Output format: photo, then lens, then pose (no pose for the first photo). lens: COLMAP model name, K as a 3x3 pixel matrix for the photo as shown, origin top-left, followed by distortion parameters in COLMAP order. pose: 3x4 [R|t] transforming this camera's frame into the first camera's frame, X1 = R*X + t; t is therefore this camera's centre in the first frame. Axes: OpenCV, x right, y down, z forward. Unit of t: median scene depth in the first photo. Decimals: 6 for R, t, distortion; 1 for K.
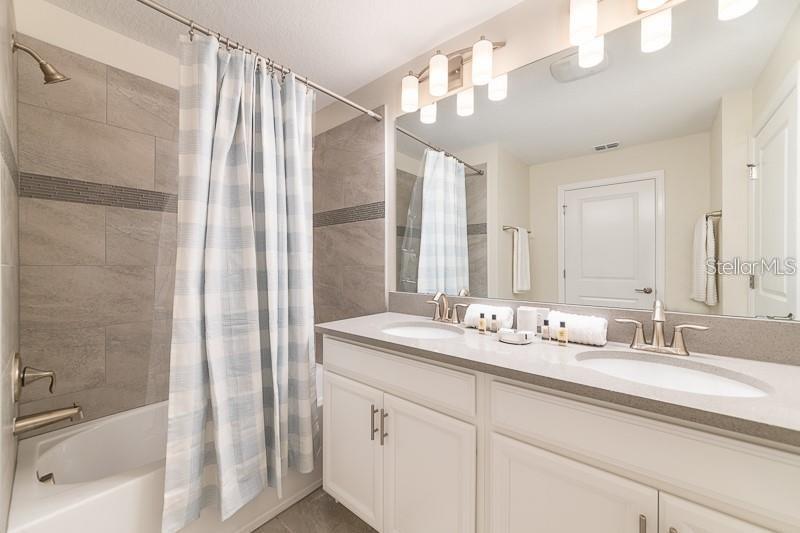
lens RADIAL K [[298.8, 0, 400.0], [0, 298.8, 266.5], [0, 0, 1]] dist [-0.008962, -0.000270]
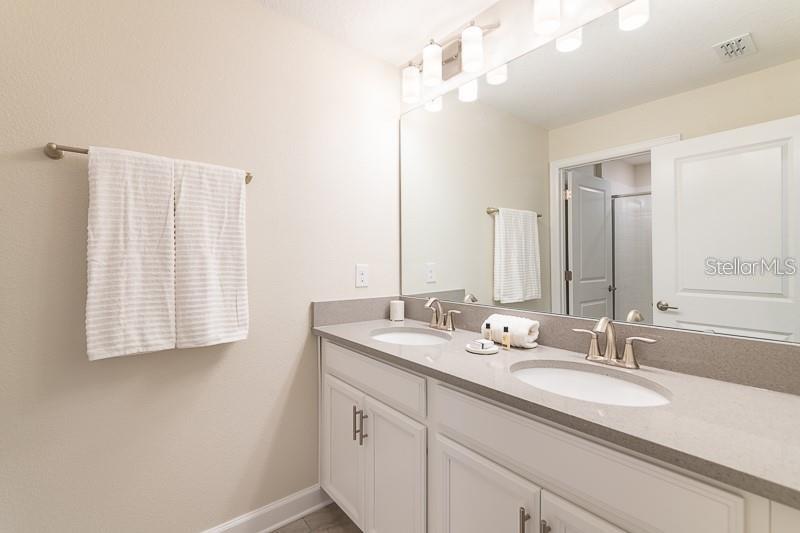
lens RADIAL K [[359.9, 0, 401.6], [0, 359.9, 269.2], [0, 0, 1]] dist [0.011746, 0.000050]
pose [[0.980249, -0.010415, -0.197492, 0.328211], [0.014312, 0.999730, 0.018319, -0.034491], [0.197247, -0.020784, 0.980133, -0.190912]]
